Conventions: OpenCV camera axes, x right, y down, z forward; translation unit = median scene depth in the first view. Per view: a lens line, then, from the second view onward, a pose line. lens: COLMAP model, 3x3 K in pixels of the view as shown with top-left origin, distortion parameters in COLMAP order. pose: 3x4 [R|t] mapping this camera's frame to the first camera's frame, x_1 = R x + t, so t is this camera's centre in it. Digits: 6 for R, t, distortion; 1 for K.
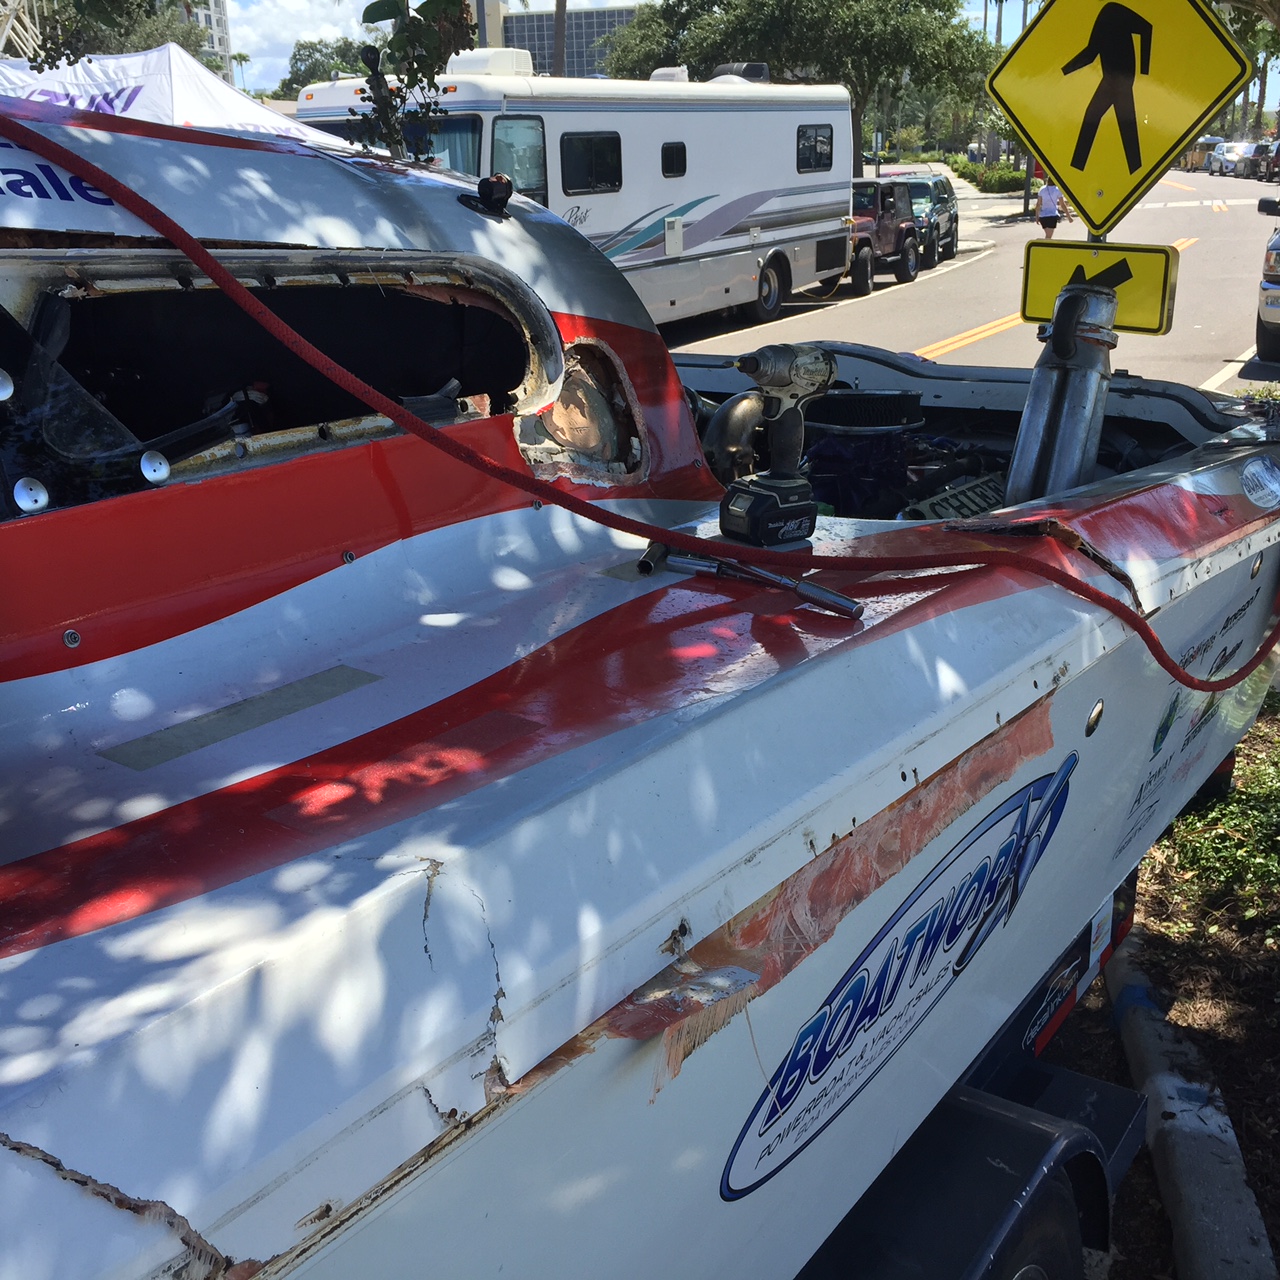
lens RADIAL K [[1492.8, 0, 652.0], [0, 1492.8, 634.6], [0, 0, 1]] dist [0.092209, -0.110606]
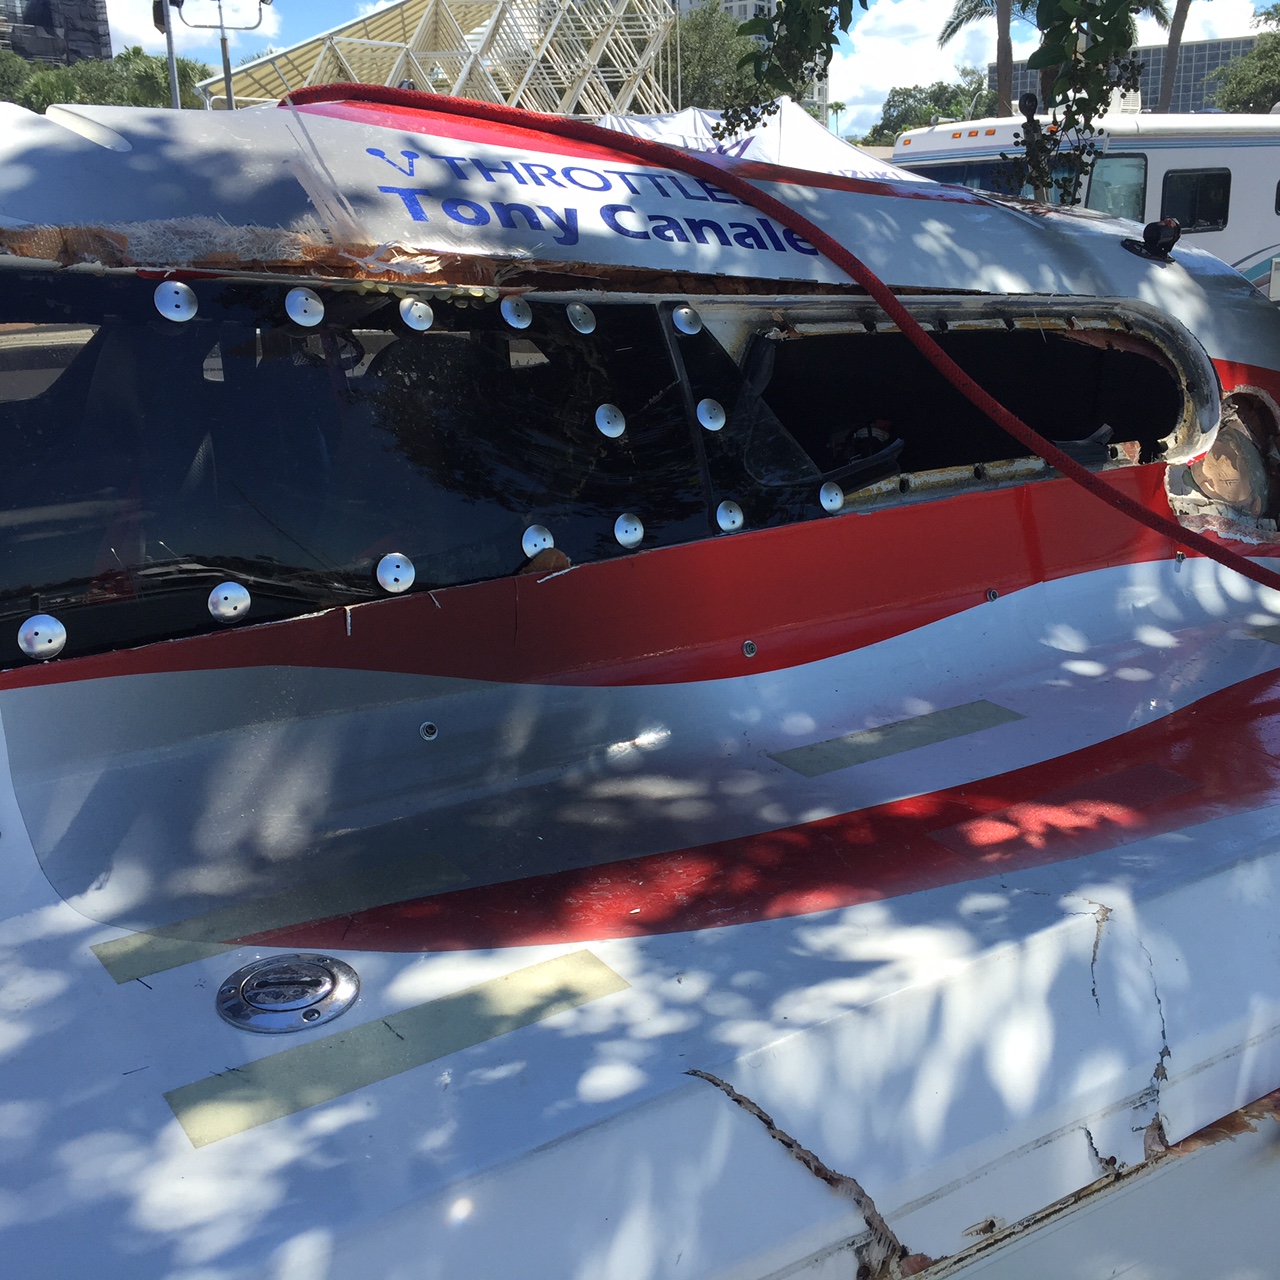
lens RADIAL K [[1493.2, 0, 640.0], [0, 1493.2, 640.0], [0, 0, 1]] dist [0.090465, -0.139669]
pose [[0.931801, 0.095494, -0.350183, -0.062072], [-0.103132, 0.994663, -0.003182, 0.006060], [0.348010, 0.039081, 0.936676, -0.034788]]
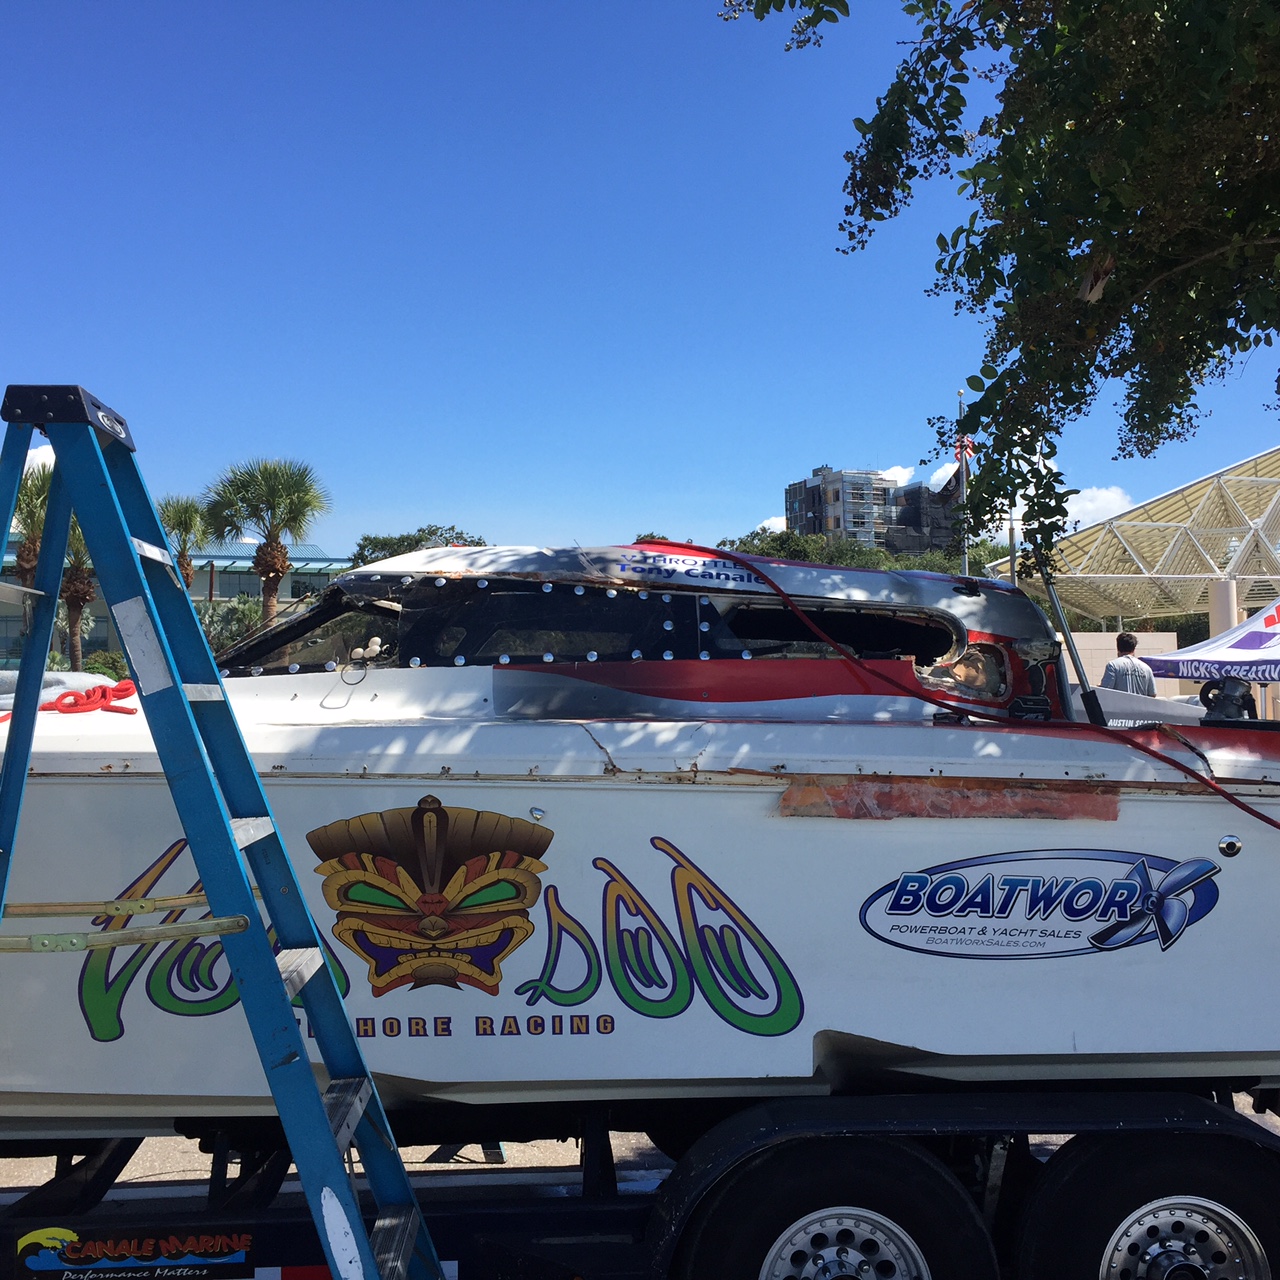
lens RADIAL K [[1622.2, 0, 640.0], [0, 1622.2, 640.0], [0, 0, 1]] dist [0.197494, -0.424491]
pose [[0.605460, -0.025114, -0.795480, 2.014948], [-0.238627, 0.947789, -0.211548, 0.569467], [0.759260, 0.317907, 0.567855, -1.044352]]
